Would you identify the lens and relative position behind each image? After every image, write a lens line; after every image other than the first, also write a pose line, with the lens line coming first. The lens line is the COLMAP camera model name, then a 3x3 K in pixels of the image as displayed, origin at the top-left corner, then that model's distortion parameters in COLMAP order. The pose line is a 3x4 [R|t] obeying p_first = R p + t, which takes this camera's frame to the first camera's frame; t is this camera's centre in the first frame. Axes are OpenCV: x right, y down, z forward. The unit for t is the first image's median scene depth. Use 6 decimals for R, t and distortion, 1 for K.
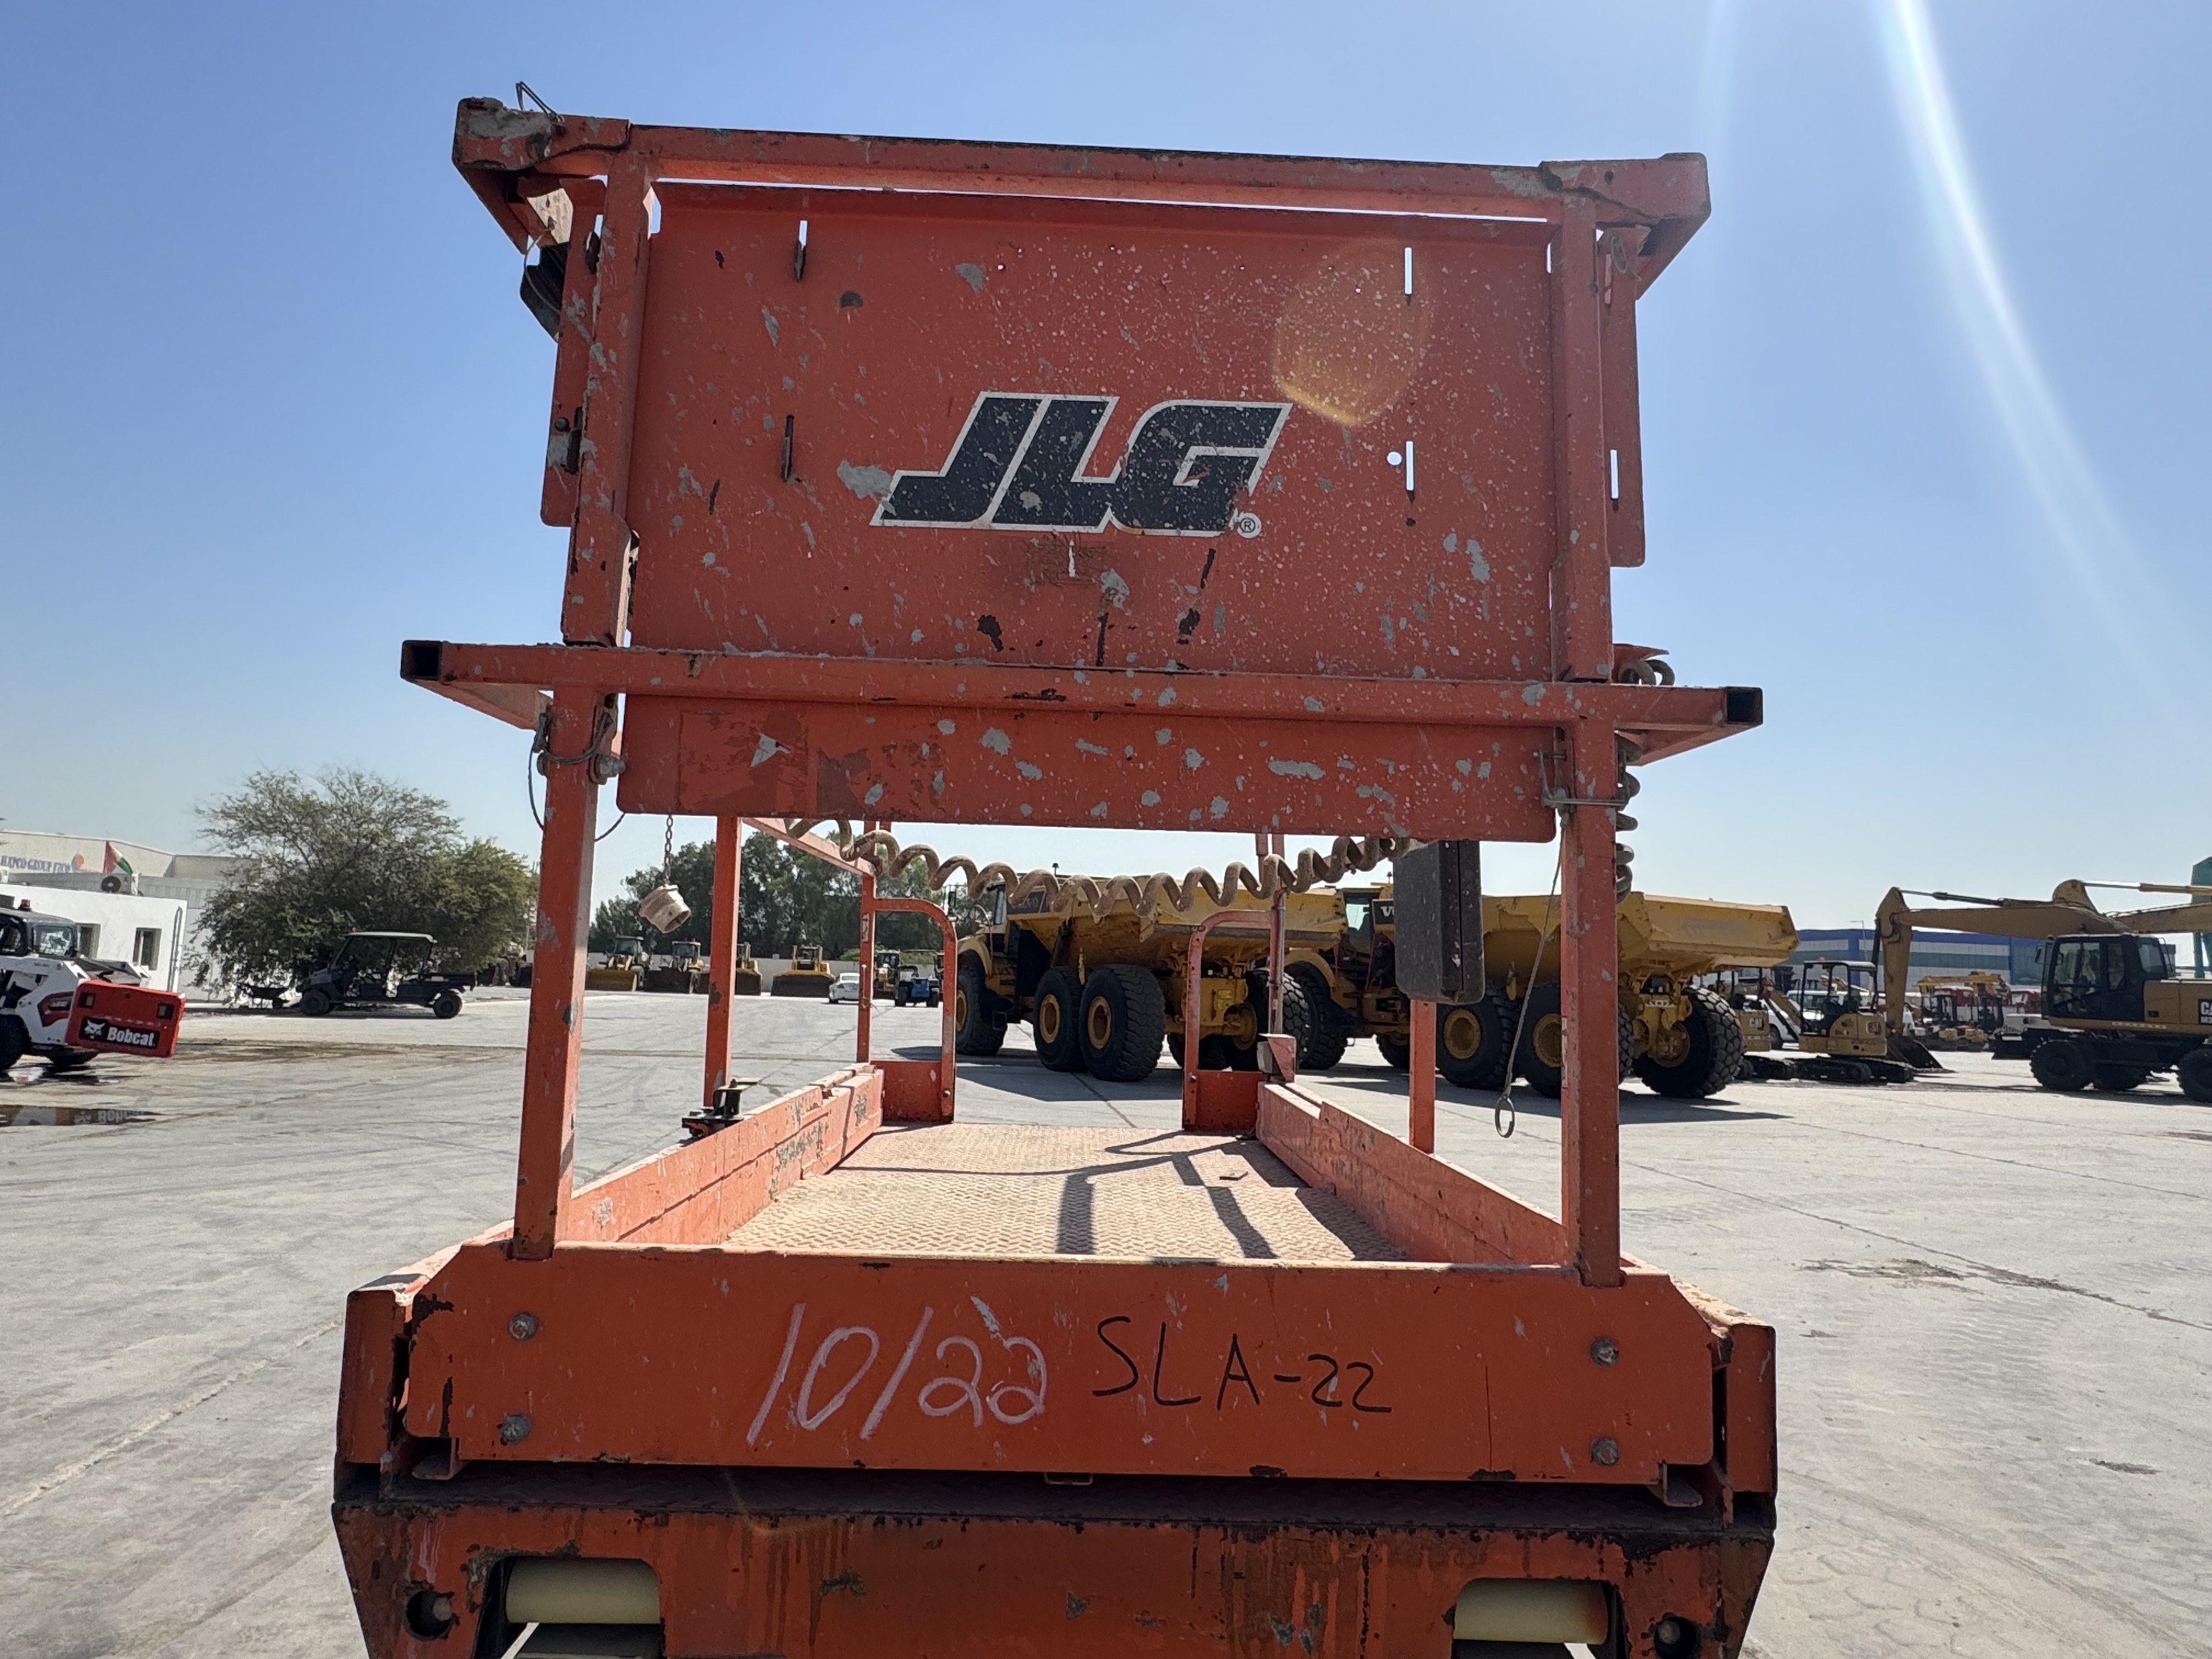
lens RADIAL K [[1339.3, 0, 1109.4], [0, 1339.3, 828.9], [0, 0, 1]] dist [-0.005336, 0.003501]
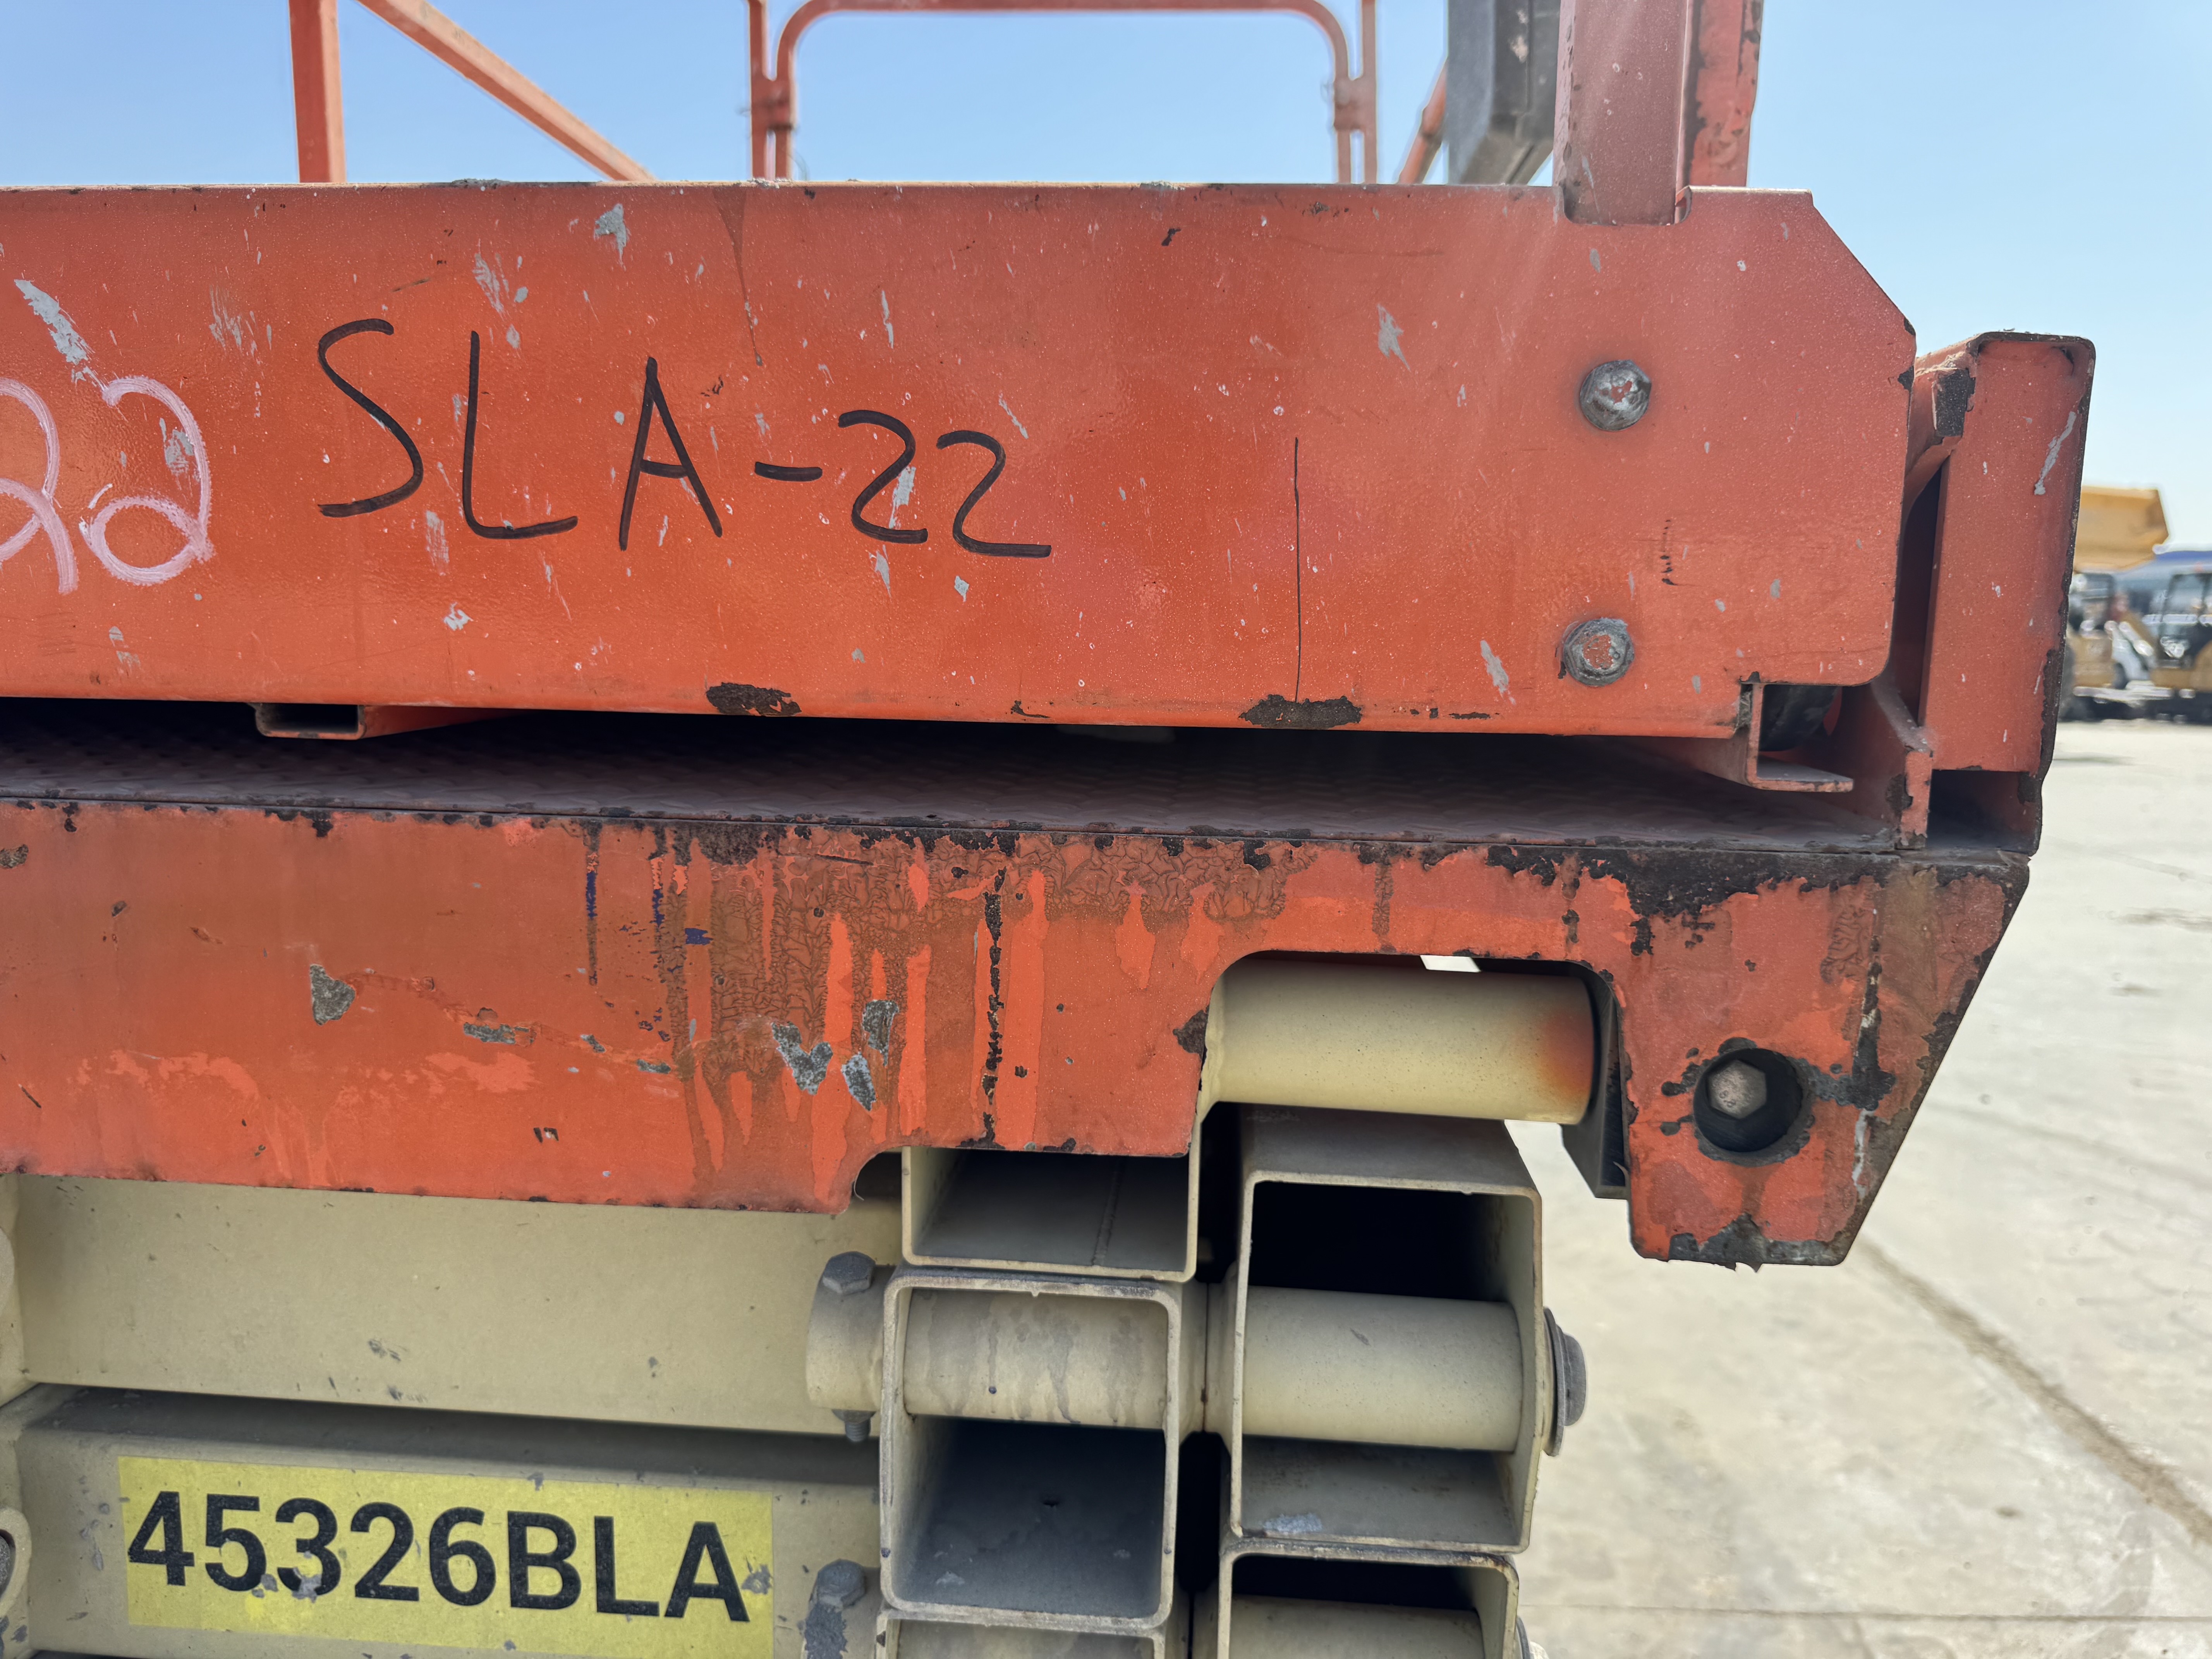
lens RADIAL K [[1598.4, 0, 1106.7], [0, 1598.4, 838.6], [0, 0, 1]] dist [0.051413, -0.089594]
pose [[0.994680, 0.002781, -0.102976, 0.031906], [0.022094, 0.970615, 0.239620, 0.046539], [0.100616, -0.240620, 0.965390, 0.059937]]
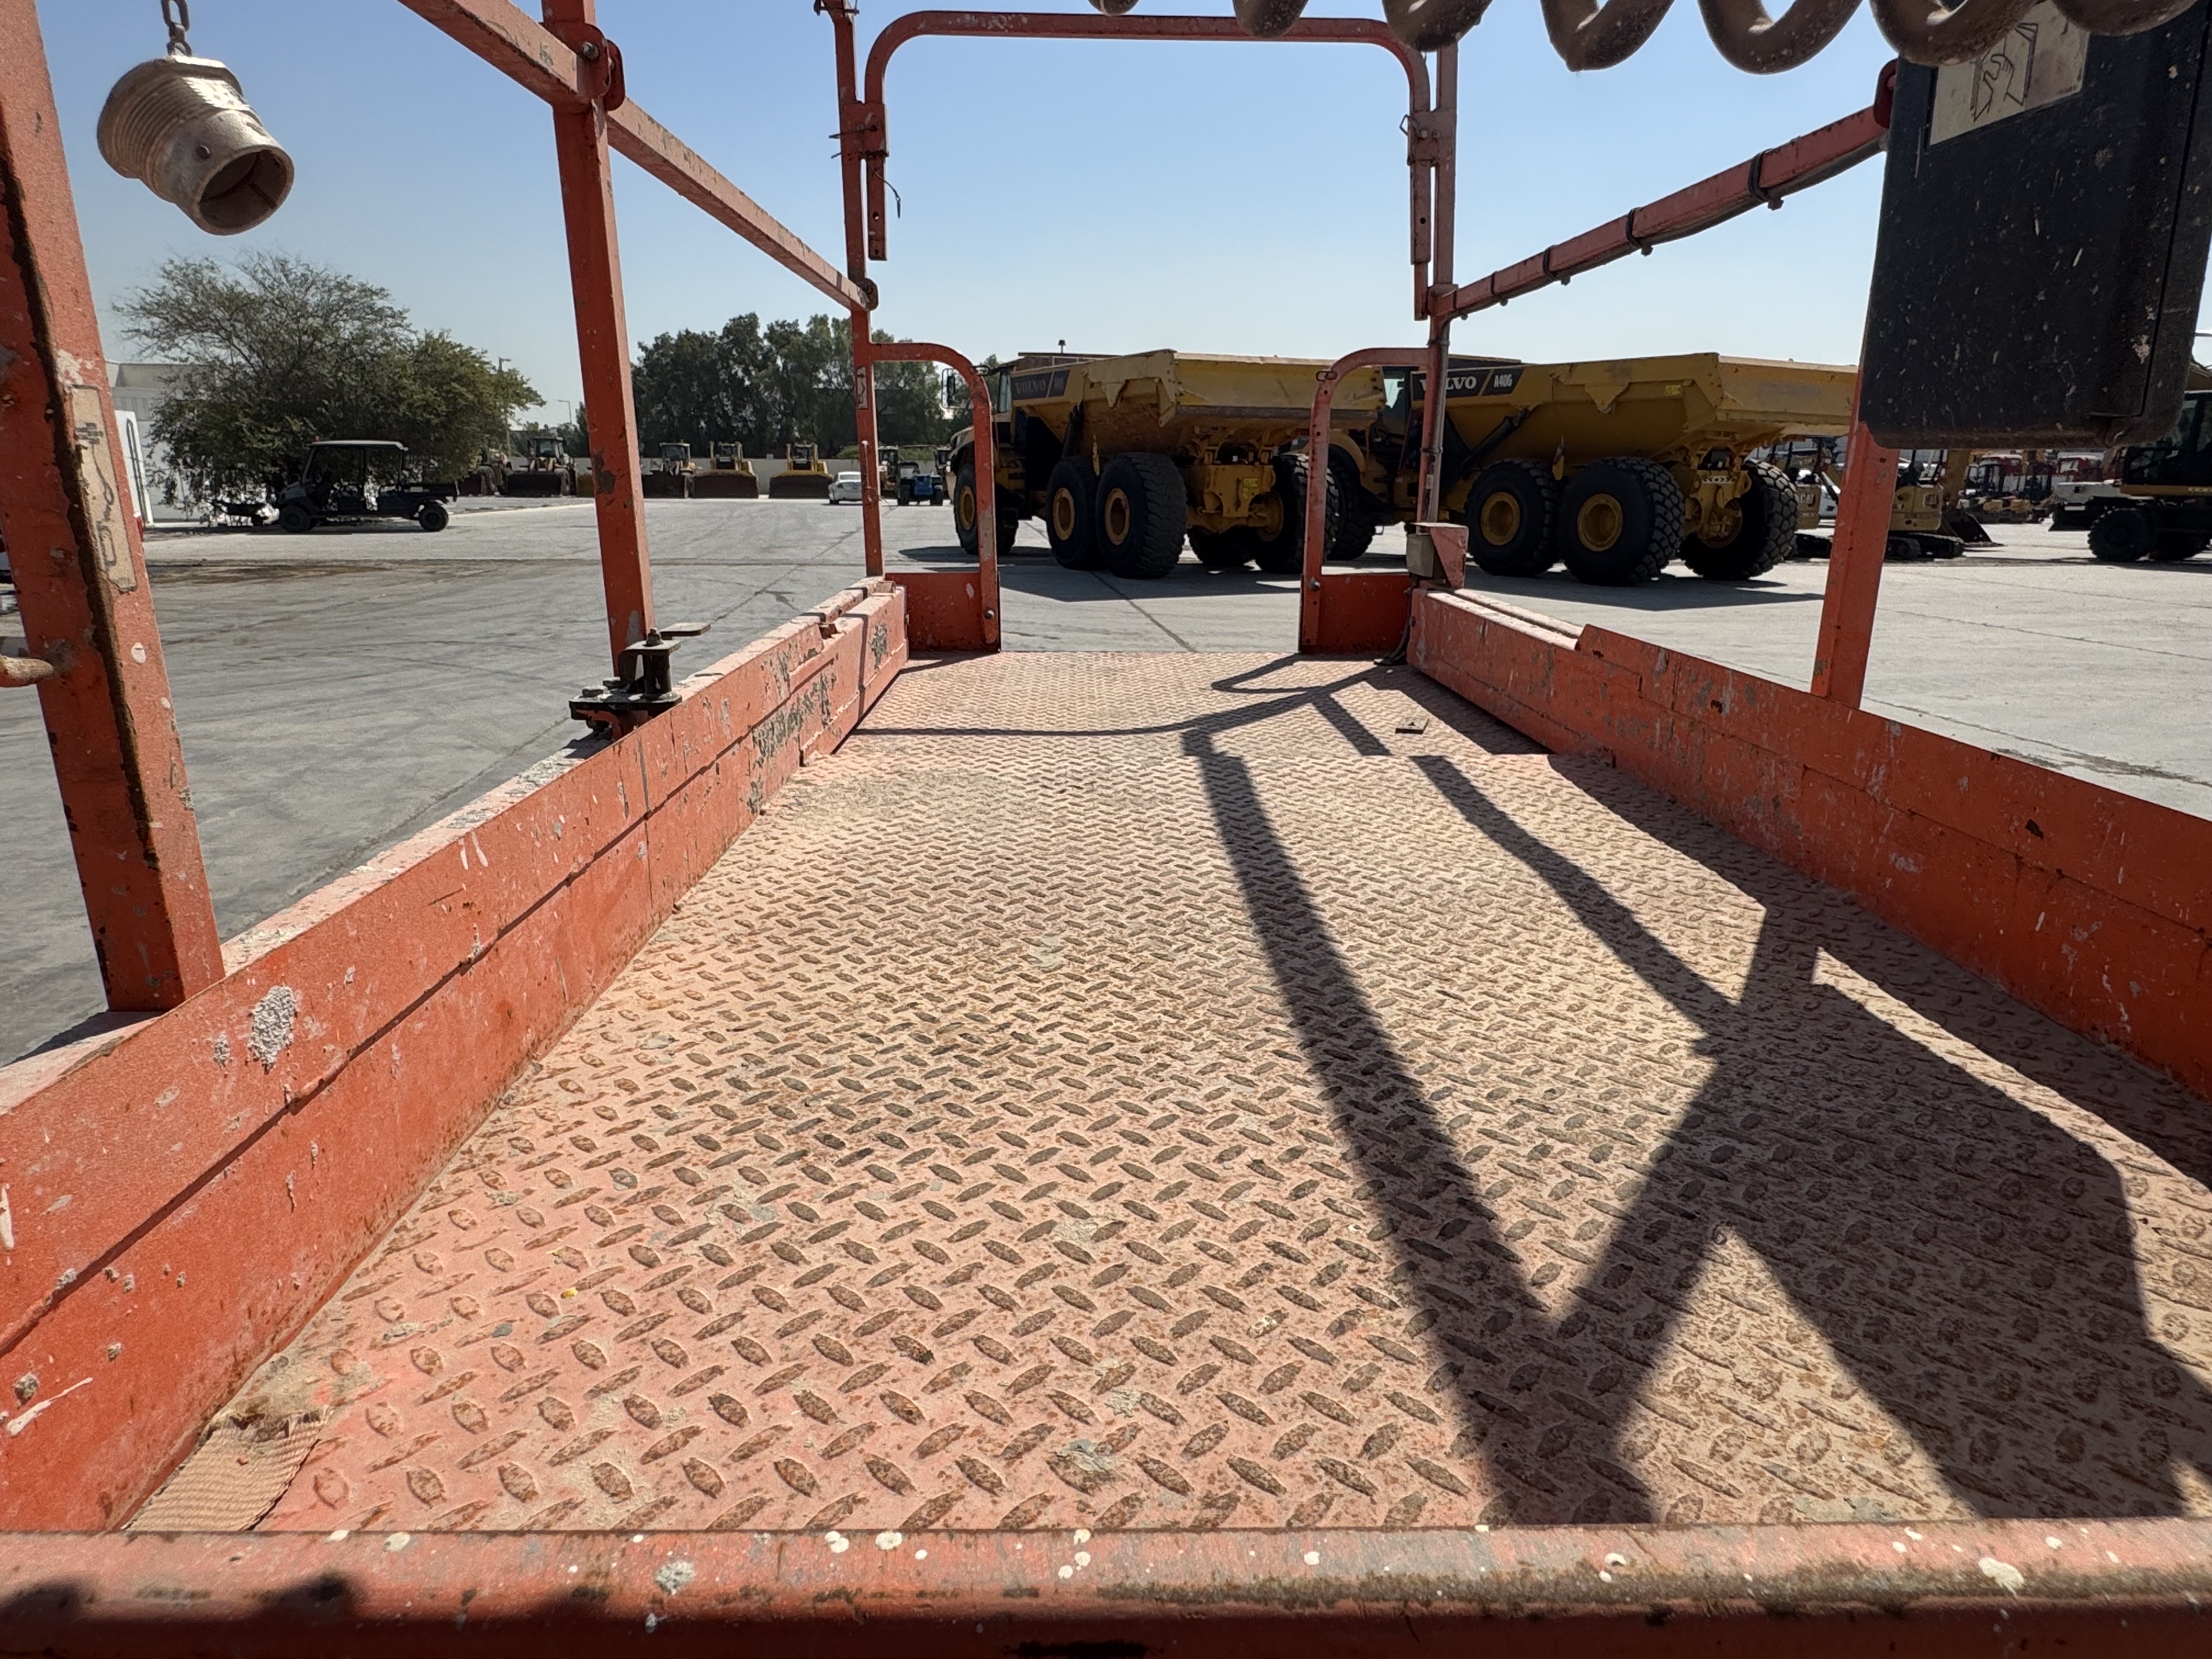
lens RADIAL K [[1339.3, 0, 1109.4], [0, 1339.3, 828.9], [0, 0, 1]] dist [-0.005336, 0.003501]
pose [[0.999636, -0.024668, -0.010905, -0.018878], [0.026946, 0.931026, 0.363956, 0.014422], [0.001175, -0.364118, 0.931352, 0.097662]]
